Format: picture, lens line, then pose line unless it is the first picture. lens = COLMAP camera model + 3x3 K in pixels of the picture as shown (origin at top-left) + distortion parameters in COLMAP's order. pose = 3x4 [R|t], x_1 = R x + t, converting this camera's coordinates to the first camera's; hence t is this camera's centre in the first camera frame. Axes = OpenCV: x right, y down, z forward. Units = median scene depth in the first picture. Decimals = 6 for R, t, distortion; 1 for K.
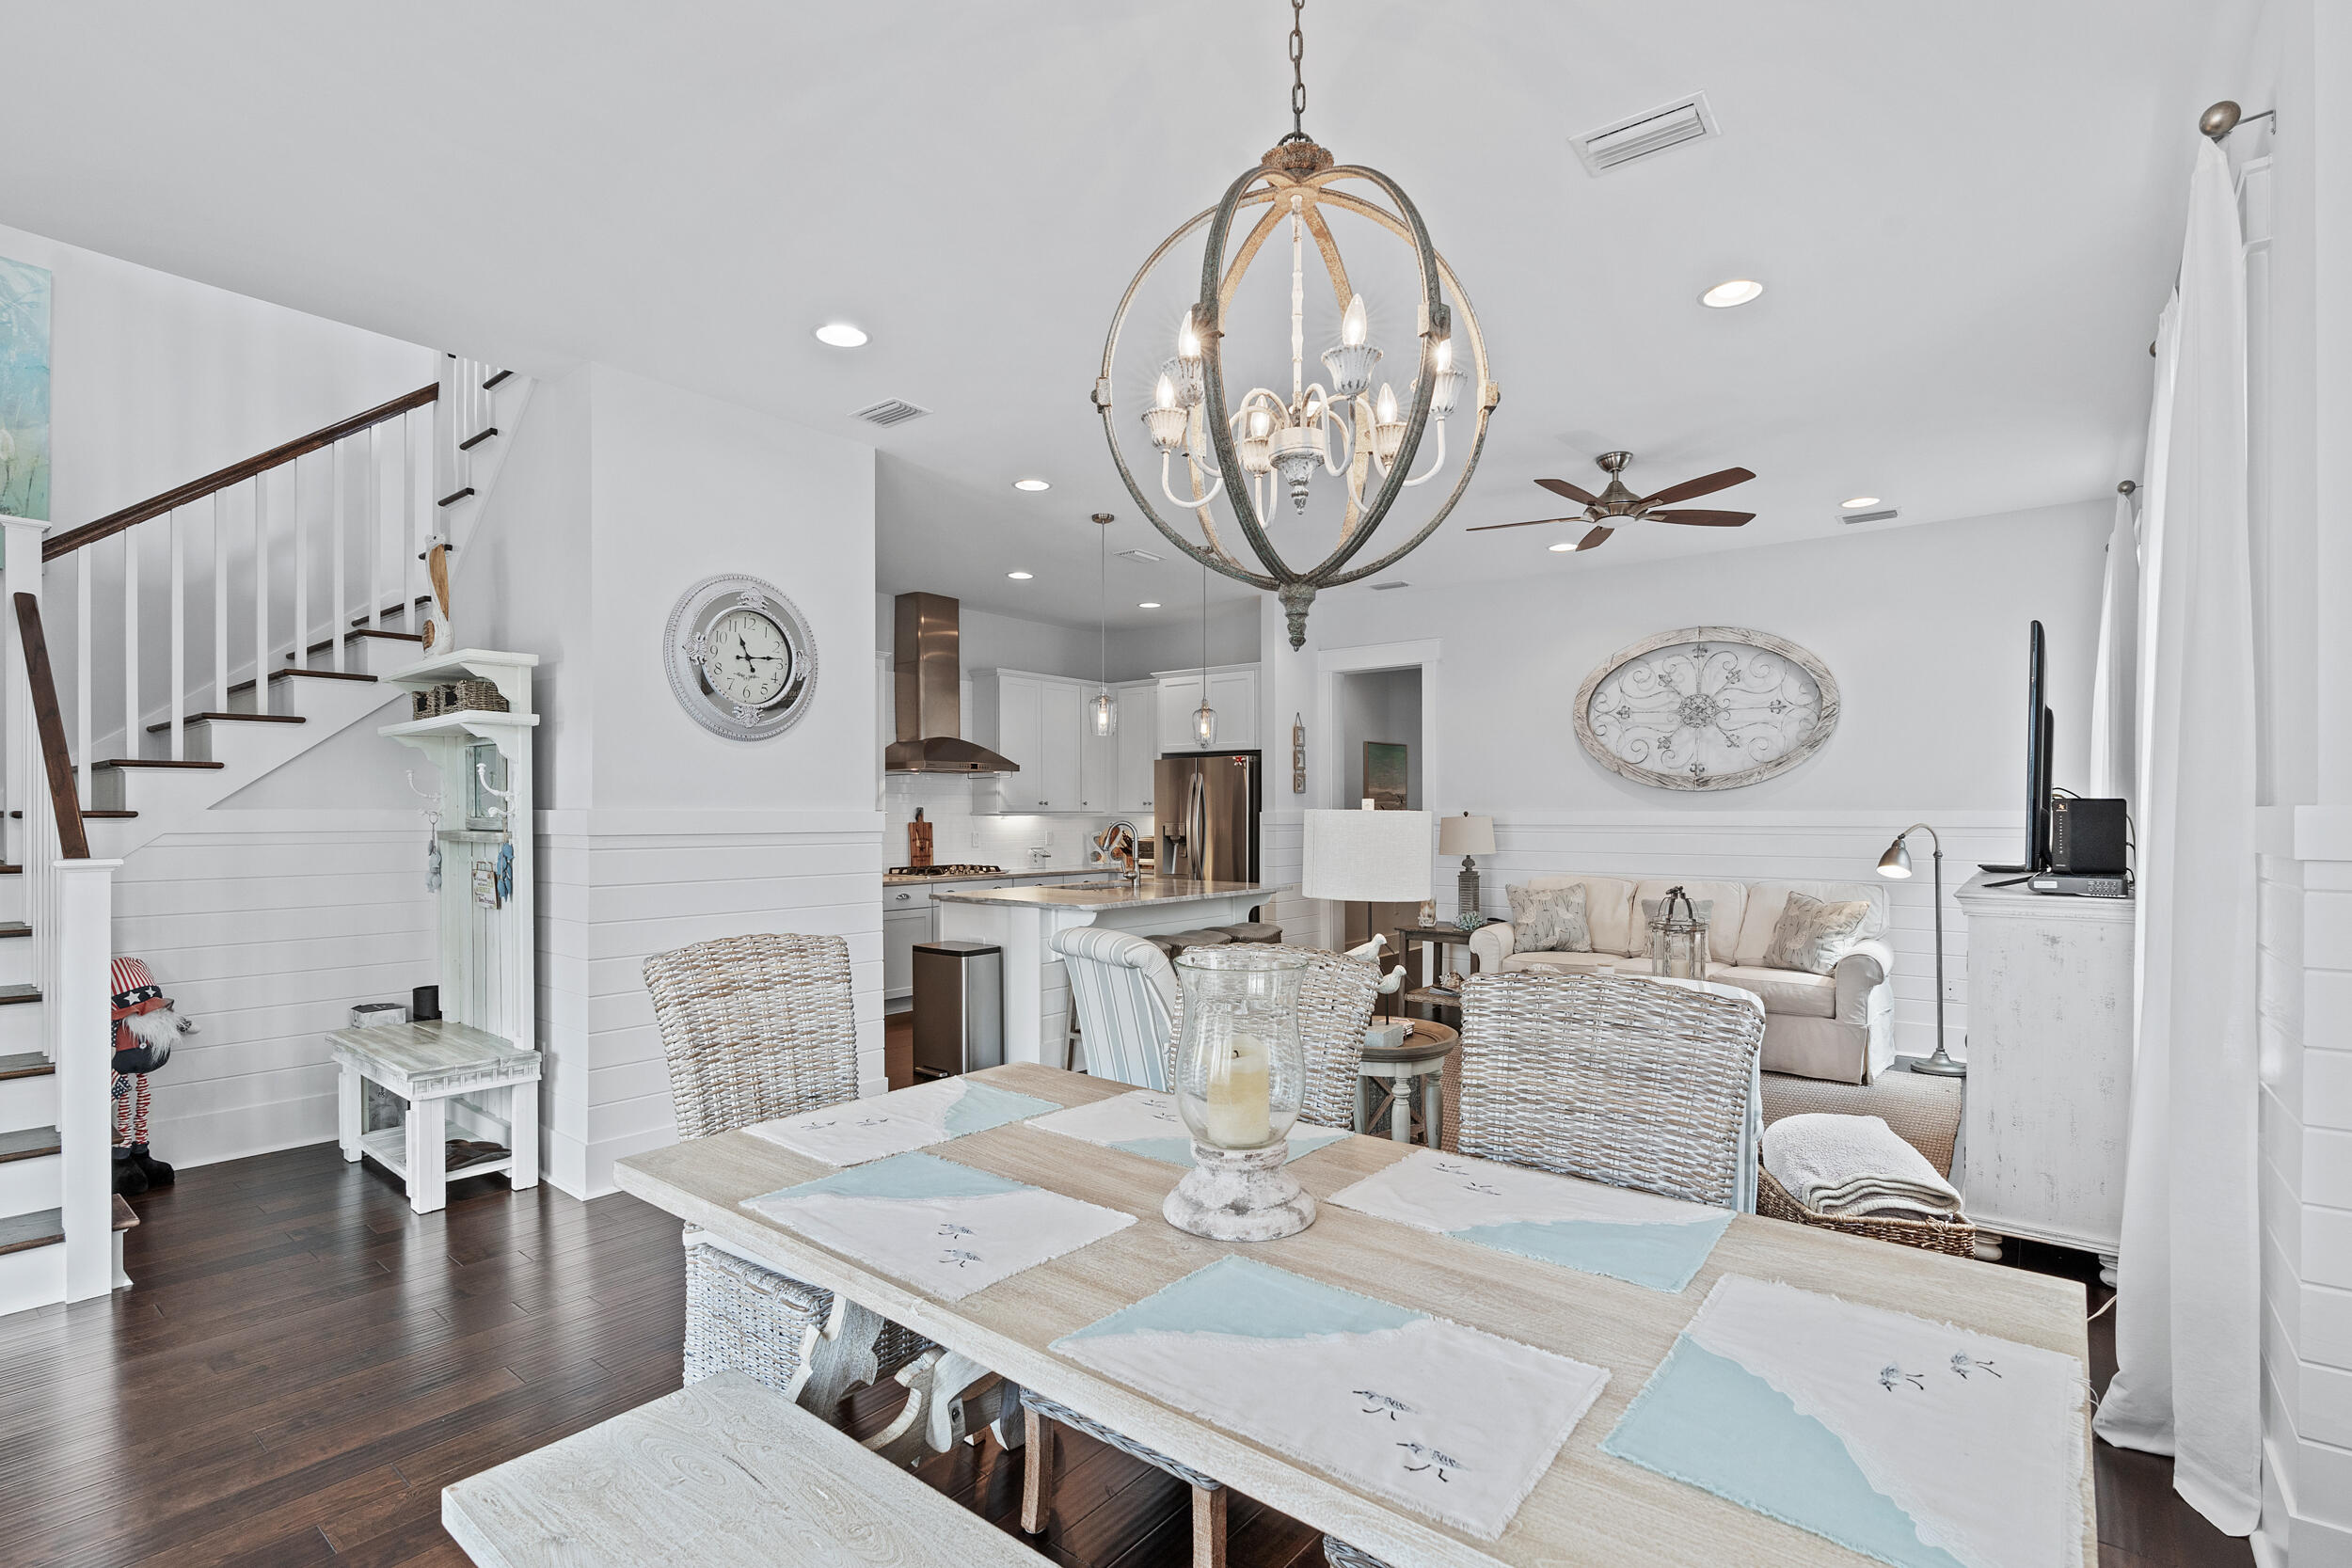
lens RADIAL K [[1079.0, 0, 1166.1], [0, 1079.0, 804.4], [0, 0, 1]] dist [-0.009565, 0.002157]
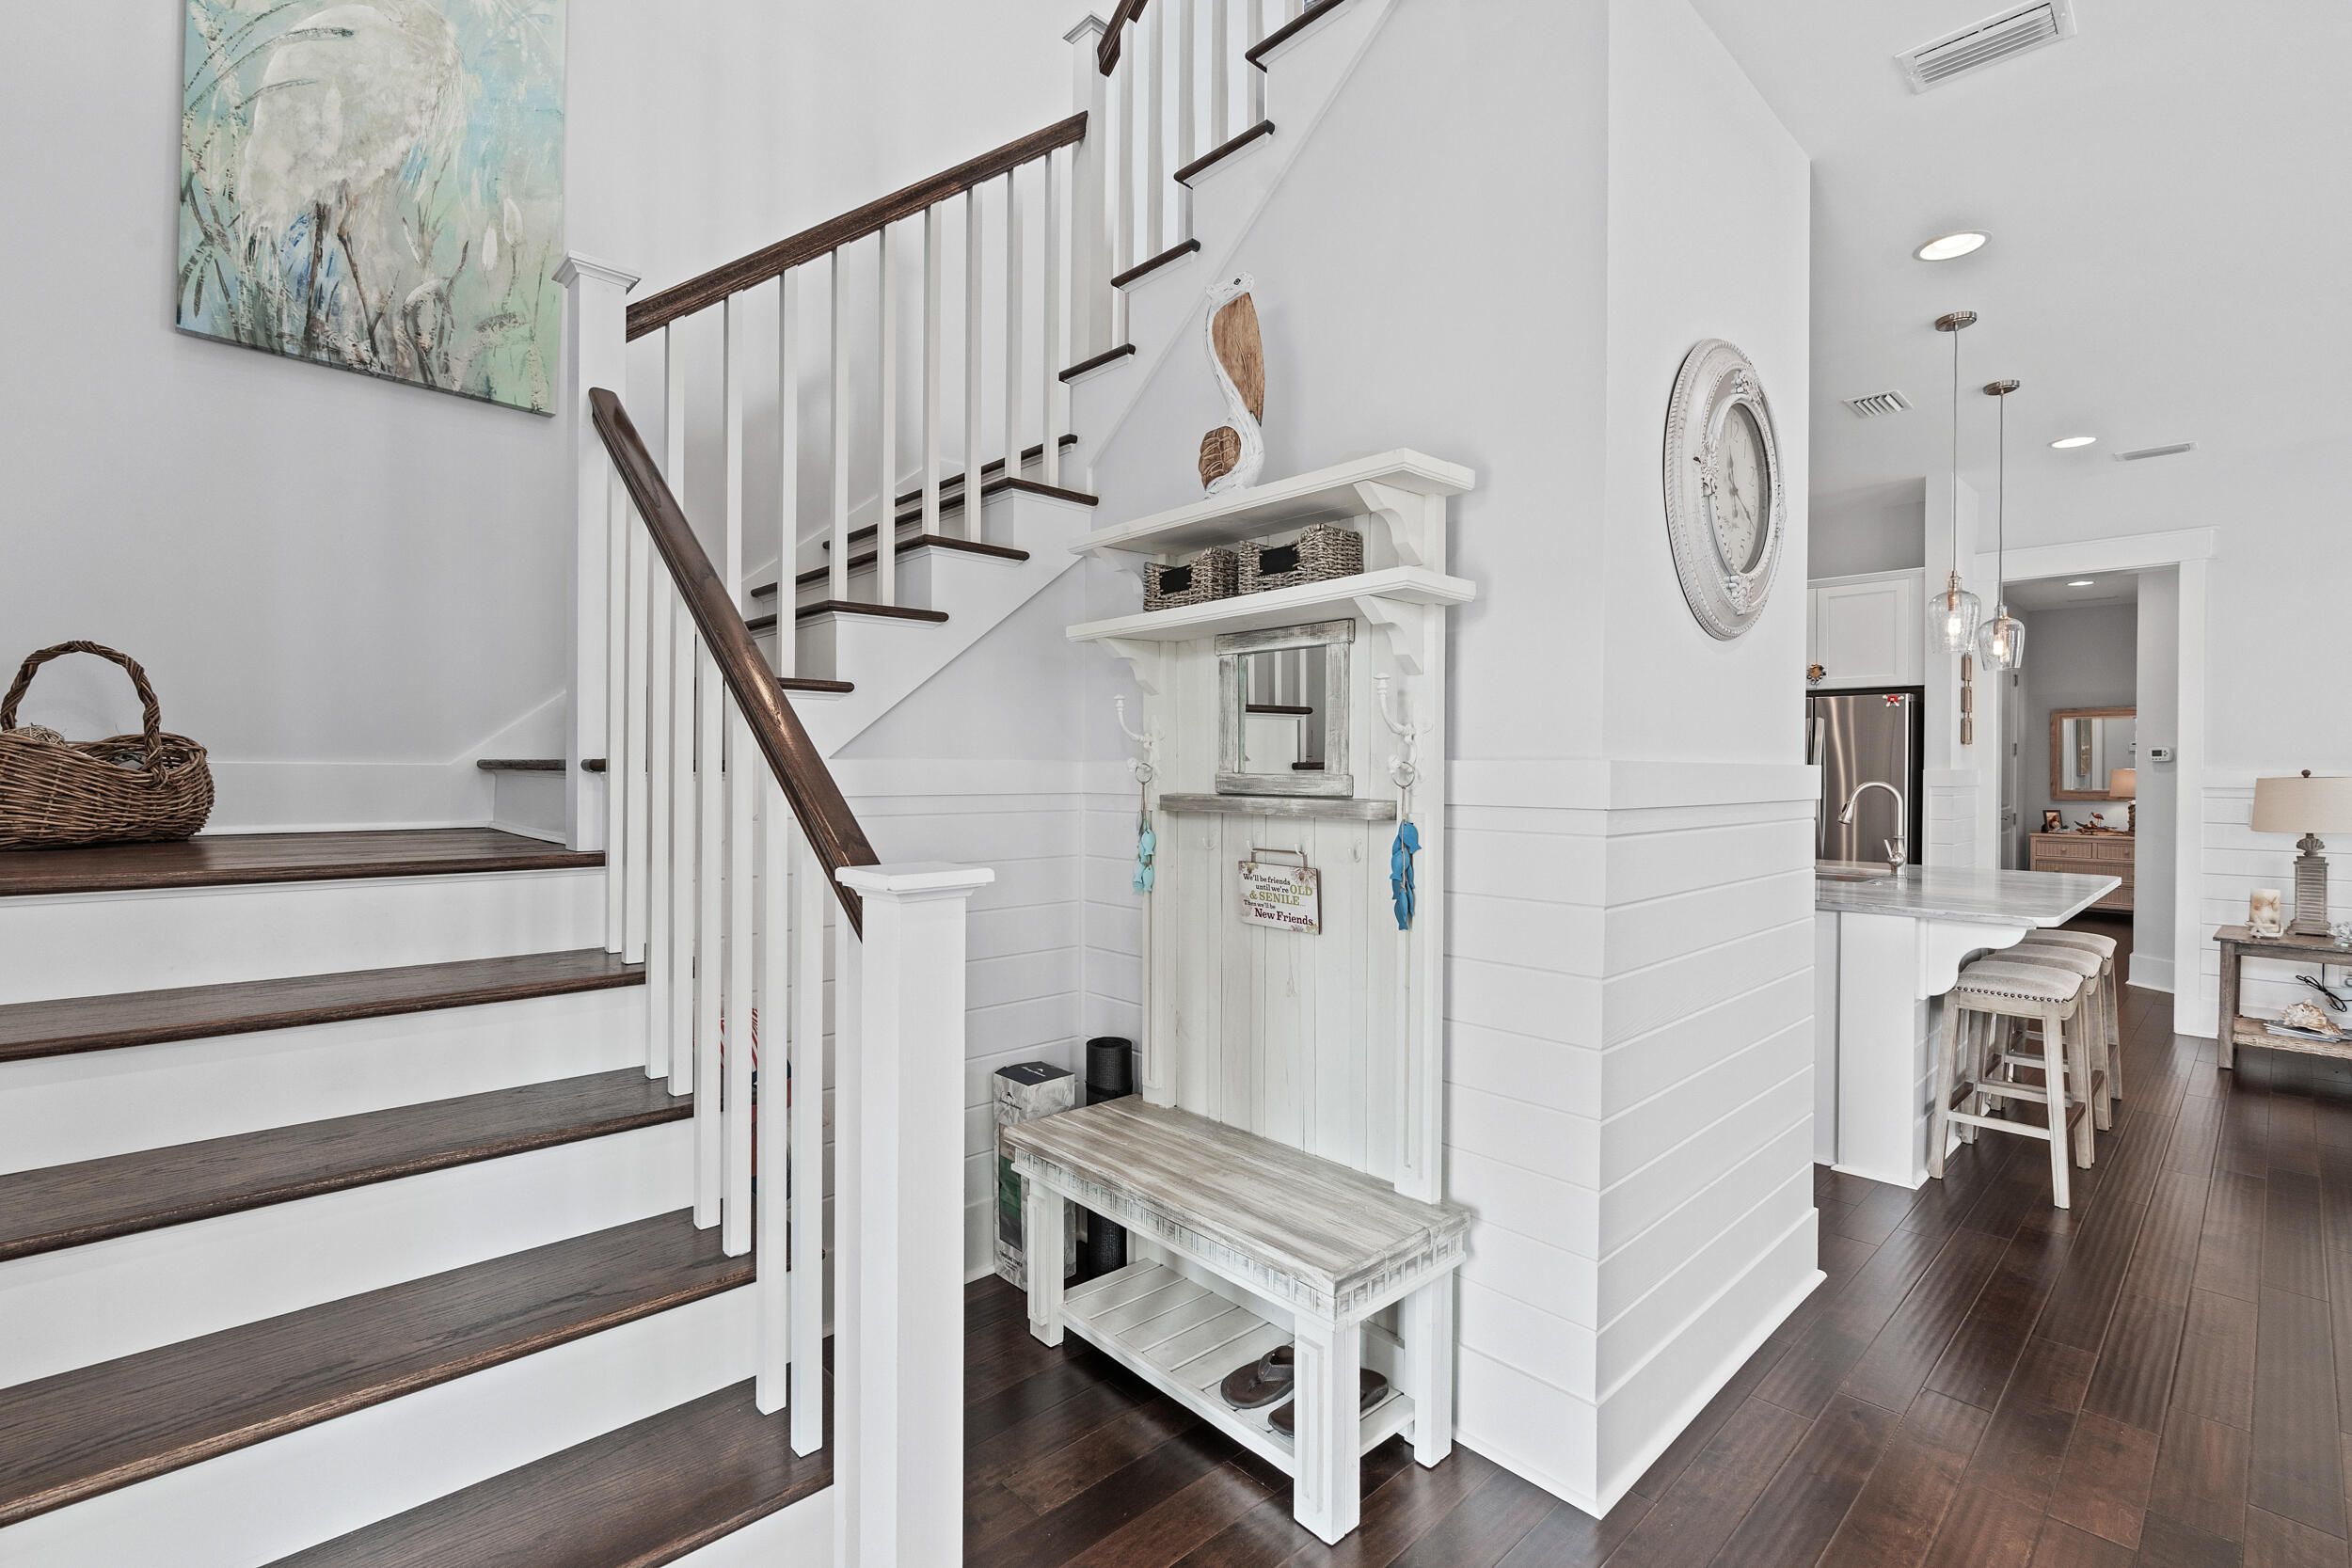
lens RADIAL K [[1079.0, 0, 1188.4], [0, 1079.0, 768.8], [0, 0, 1]] dist [-0.009565, 0.002157]
pose [[0.987313, 0.003800, -0.158742, -0.547451], [-0.002989, 0.999981, 0.005350, 0.006078], [0.158759, -0.004807, 0.987306, 0.390430]]
